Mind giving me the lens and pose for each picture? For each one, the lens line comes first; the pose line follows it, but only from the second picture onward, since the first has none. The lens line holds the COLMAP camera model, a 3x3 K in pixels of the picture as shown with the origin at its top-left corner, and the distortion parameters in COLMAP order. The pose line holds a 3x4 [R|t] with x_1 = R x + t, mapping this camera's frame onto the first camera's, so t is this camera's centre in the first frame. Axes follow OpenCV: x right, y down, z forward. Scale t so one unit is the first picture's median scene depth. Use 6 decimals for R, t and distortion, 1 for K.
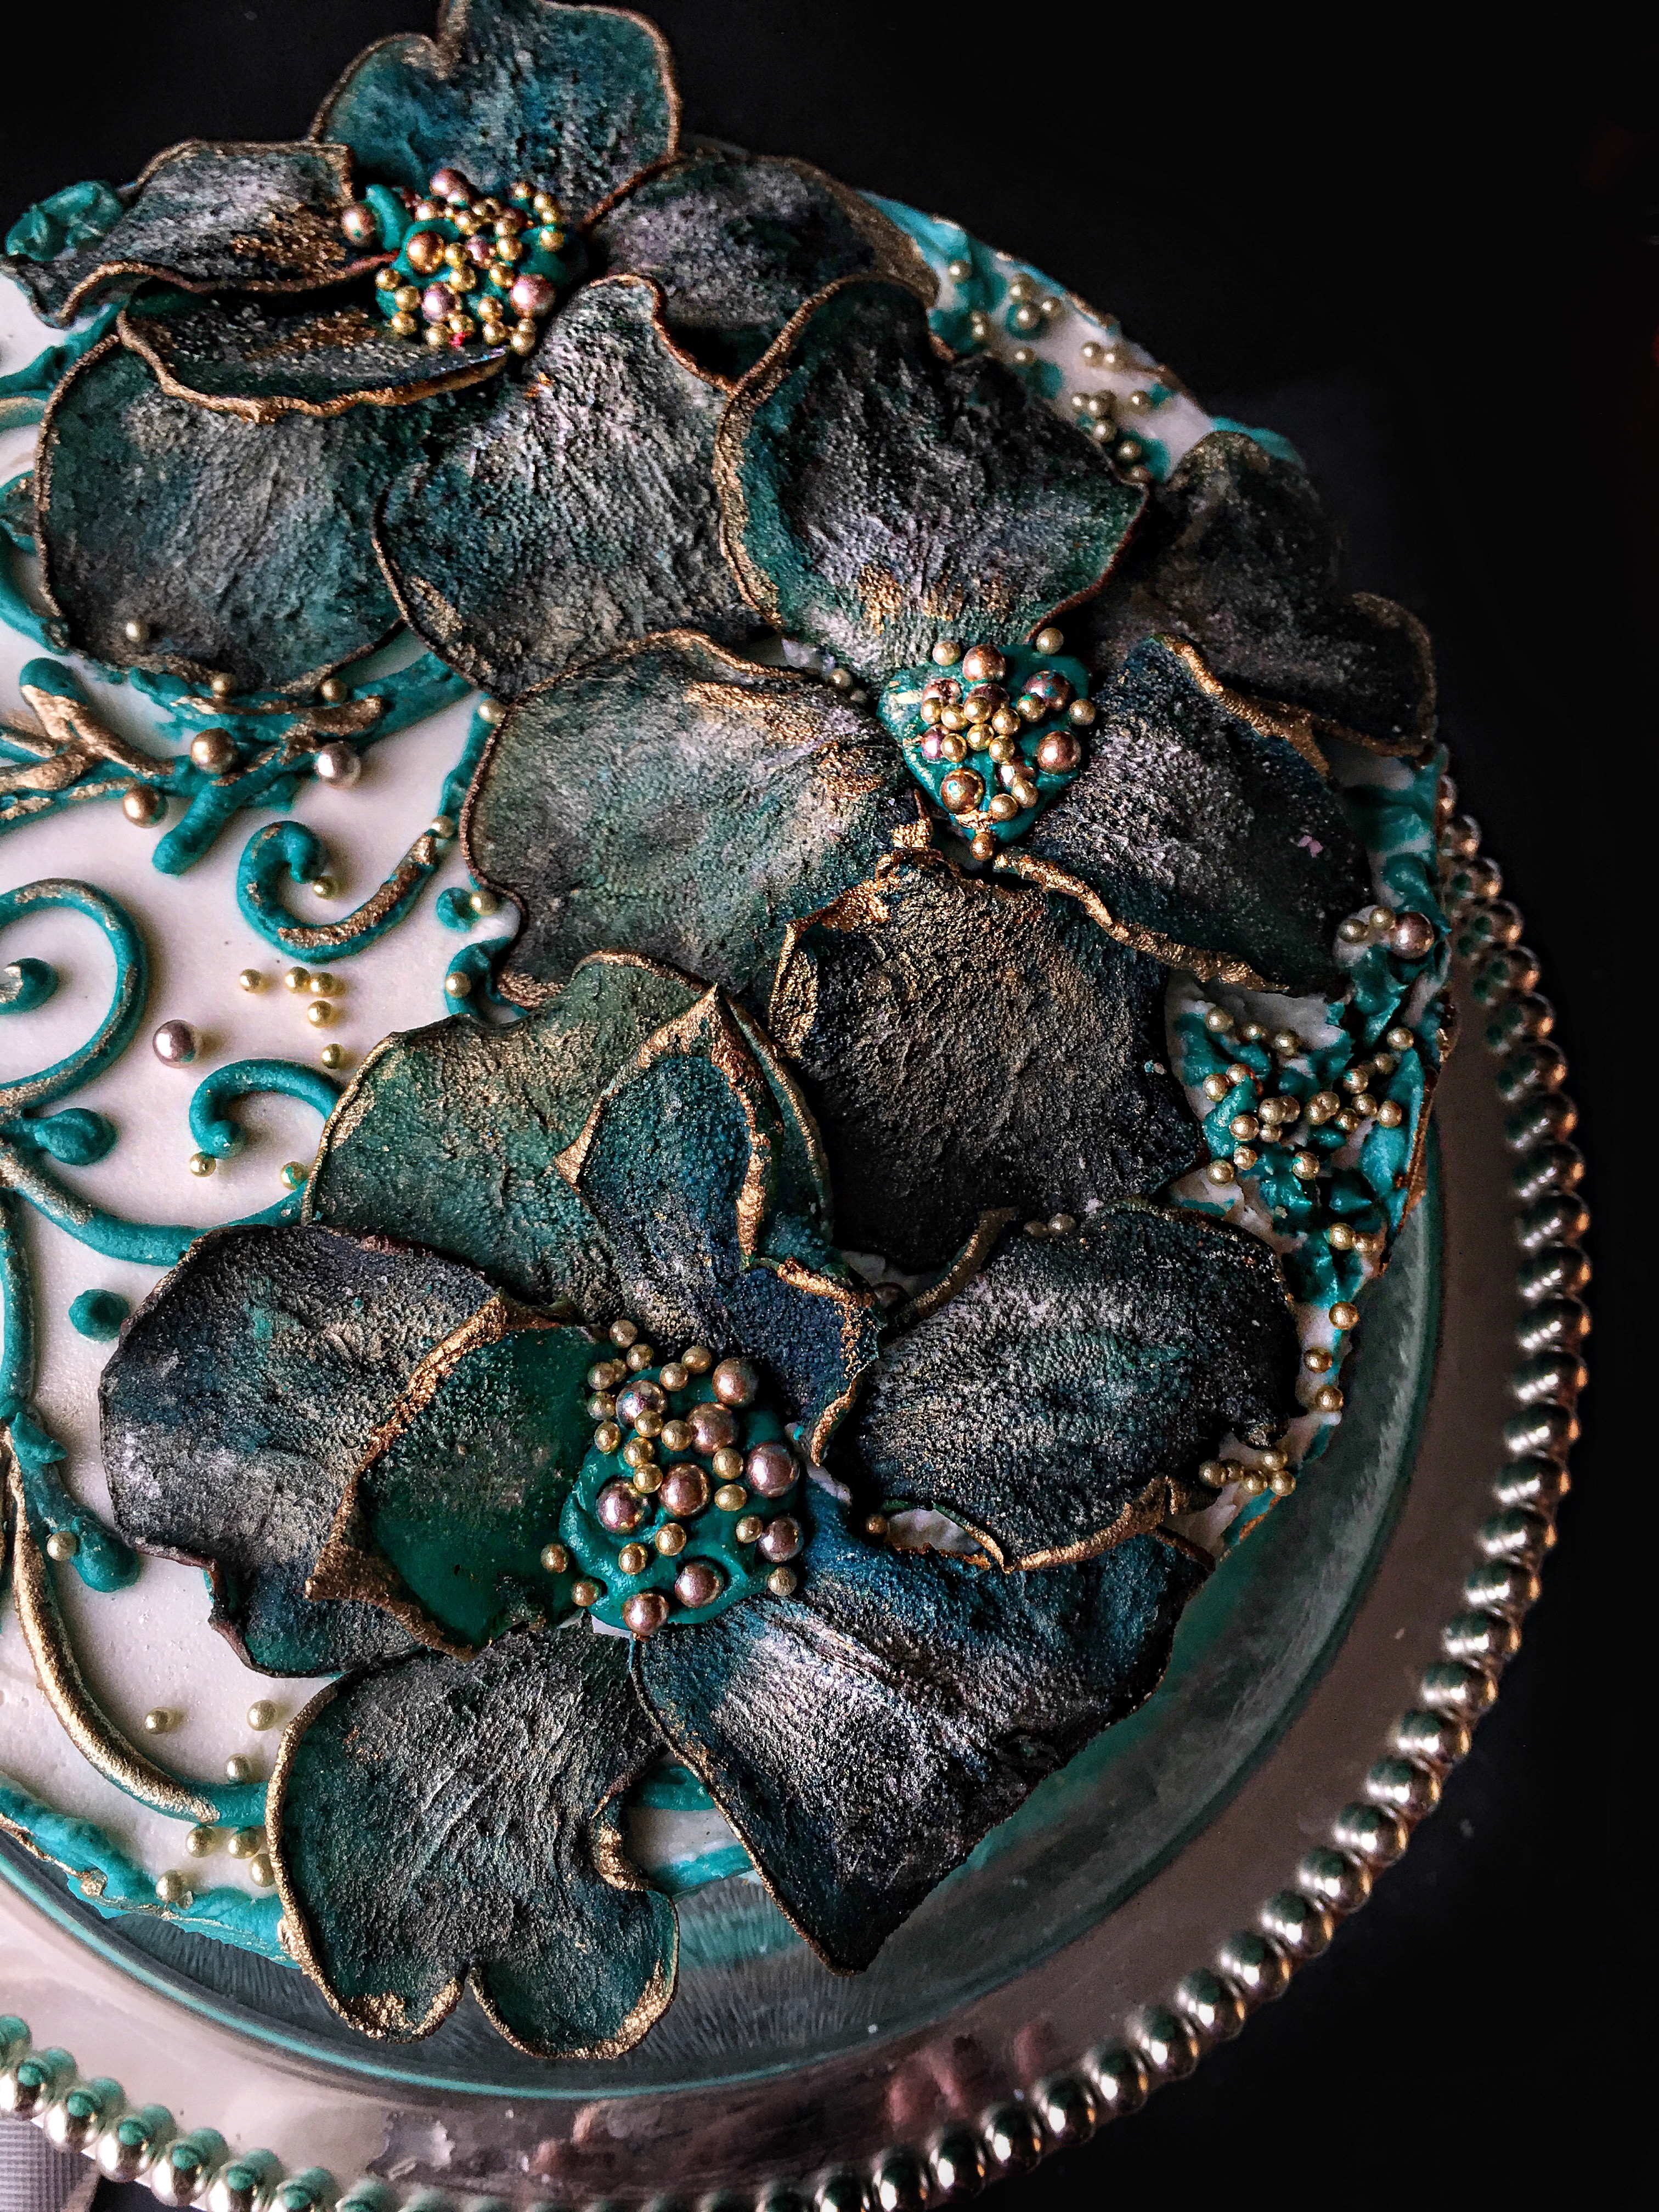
lens RADIAL K [[1892.6, 0, 830.2], [0, 1892.6, 1108.3], [0, 0, 1]] dist [0.046930, -0.040072]
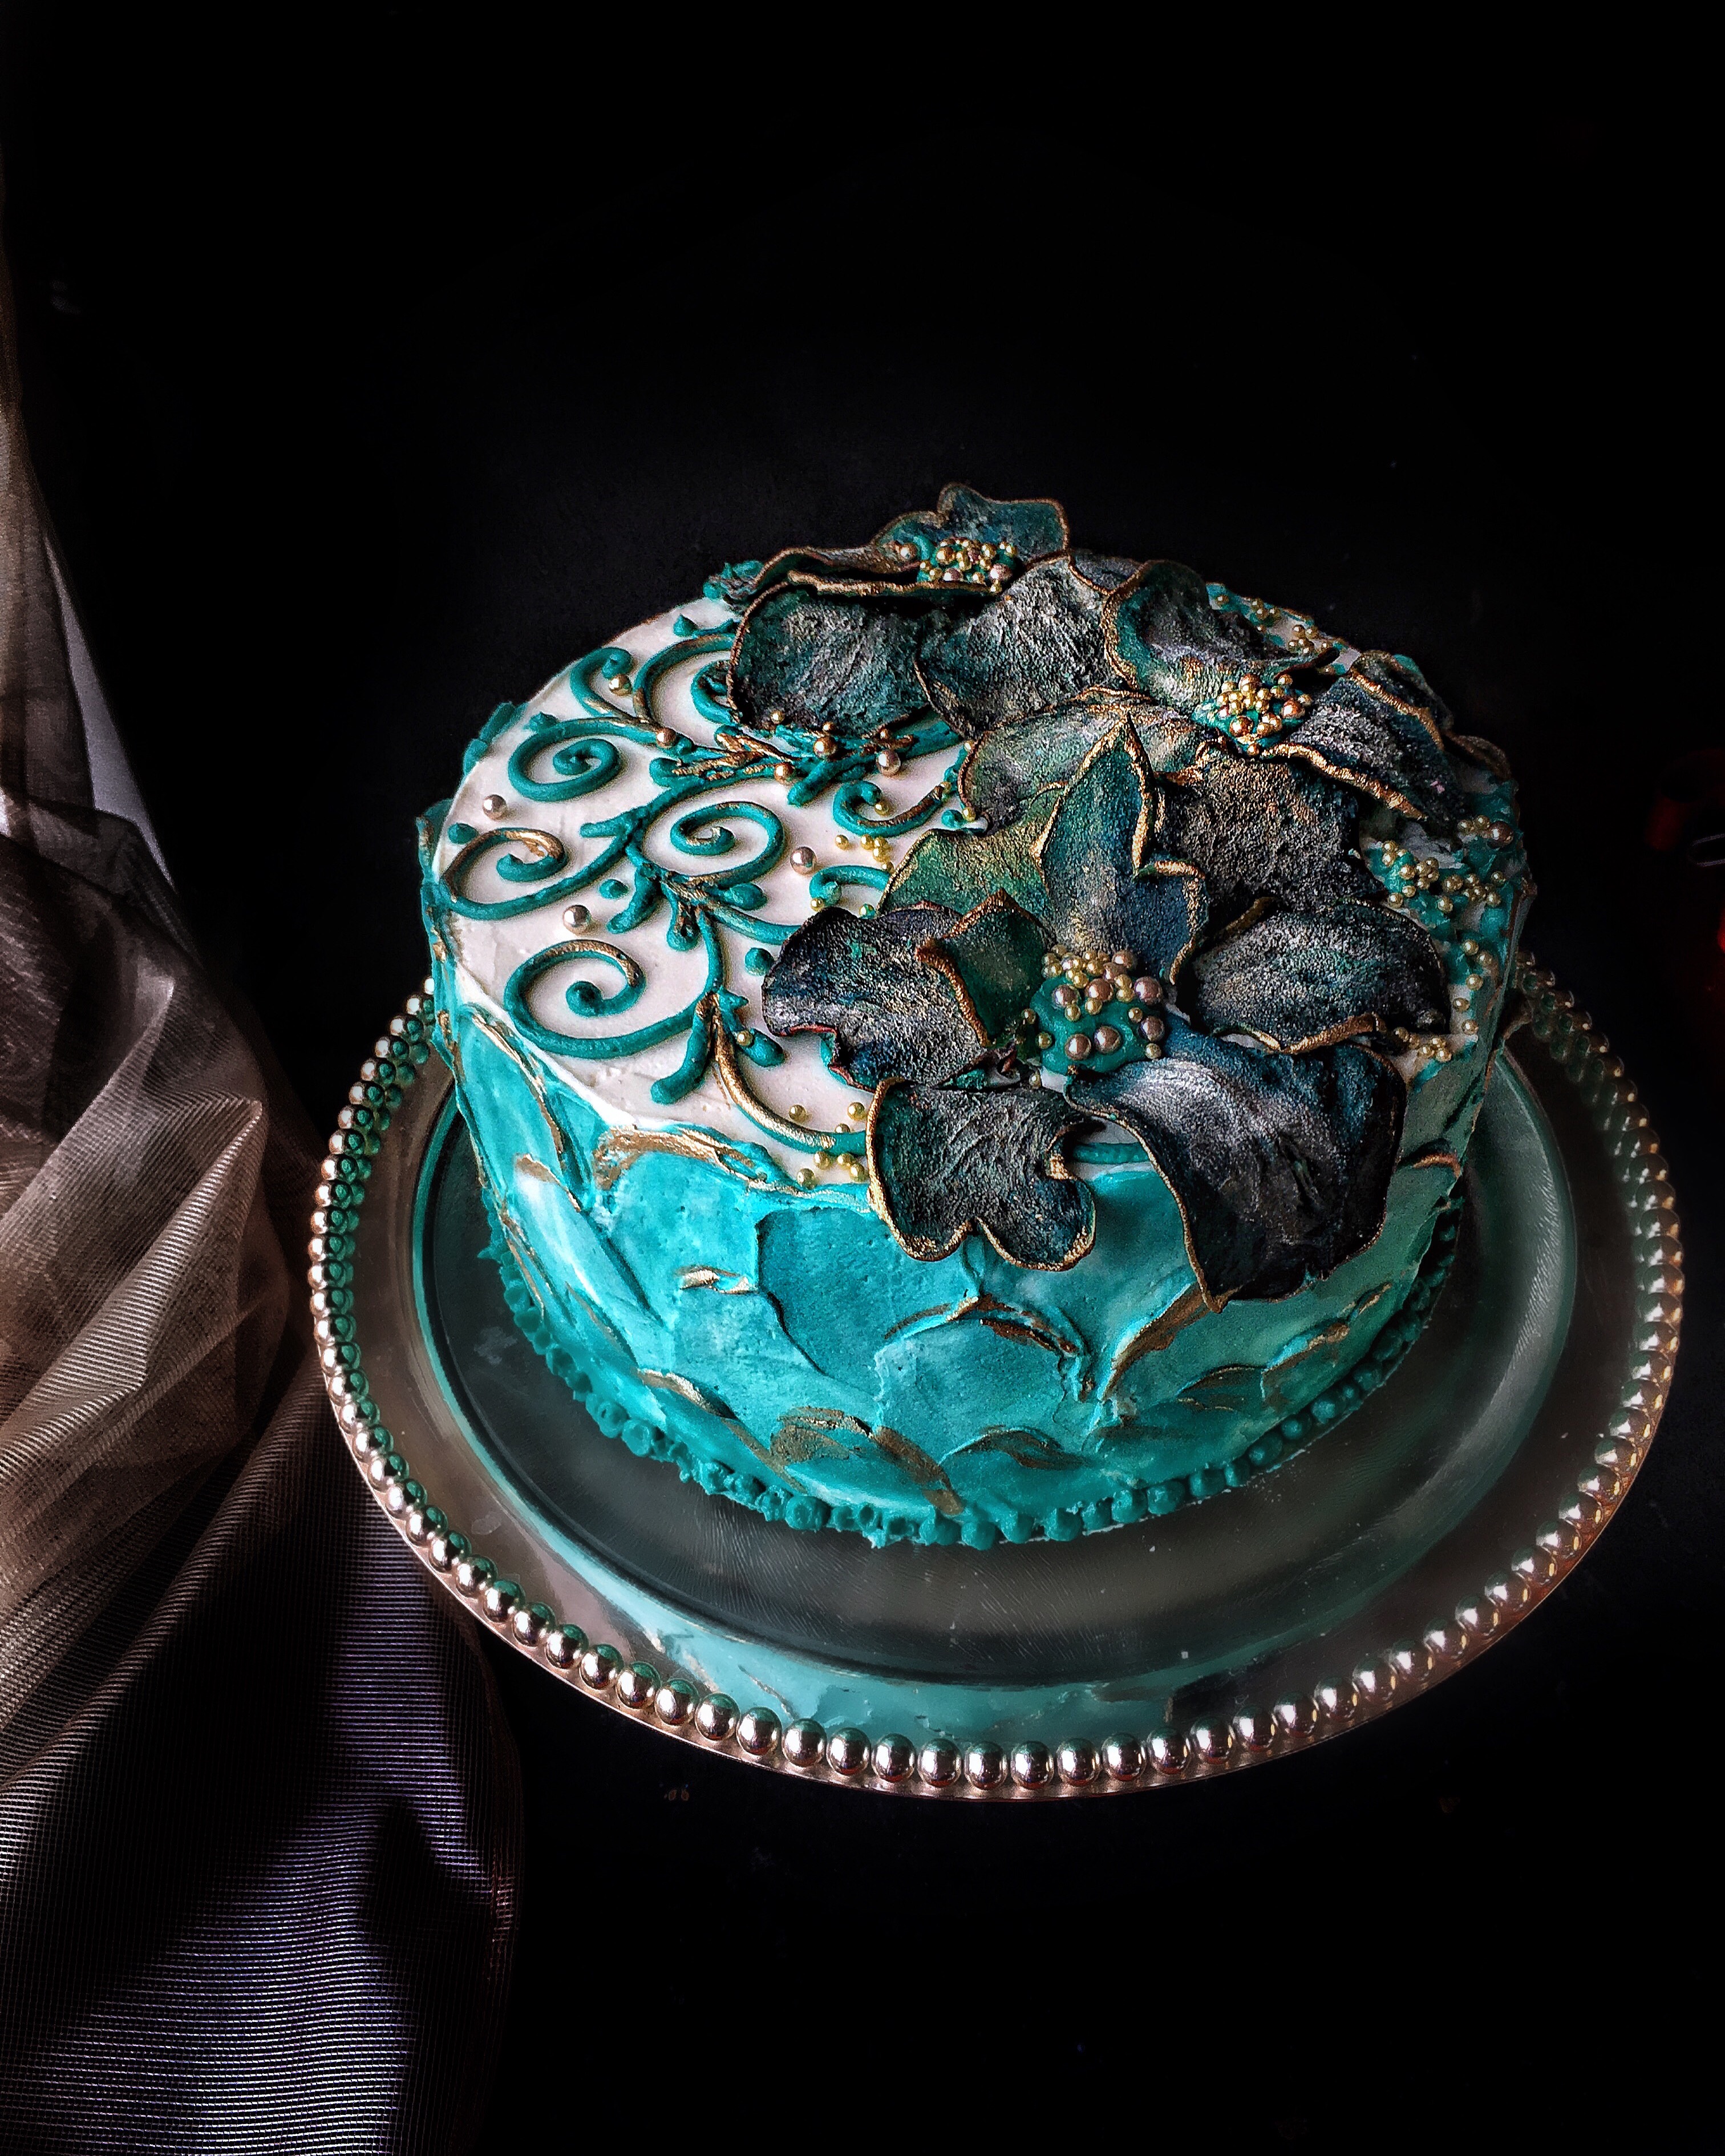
lens RADIAL K [[1971.3, 0, 865.1], [0, 1971.3, 1079.0], [0, 0, 1]] dist [0.019735, 0.000000]
pose [[0.996204, 0.022903, -0.083986, -0.128486], [-0.059281, 0.884983, -0.461834, 1.061185], [0.063749, 0.465060, 0.882981, -0.580679]]
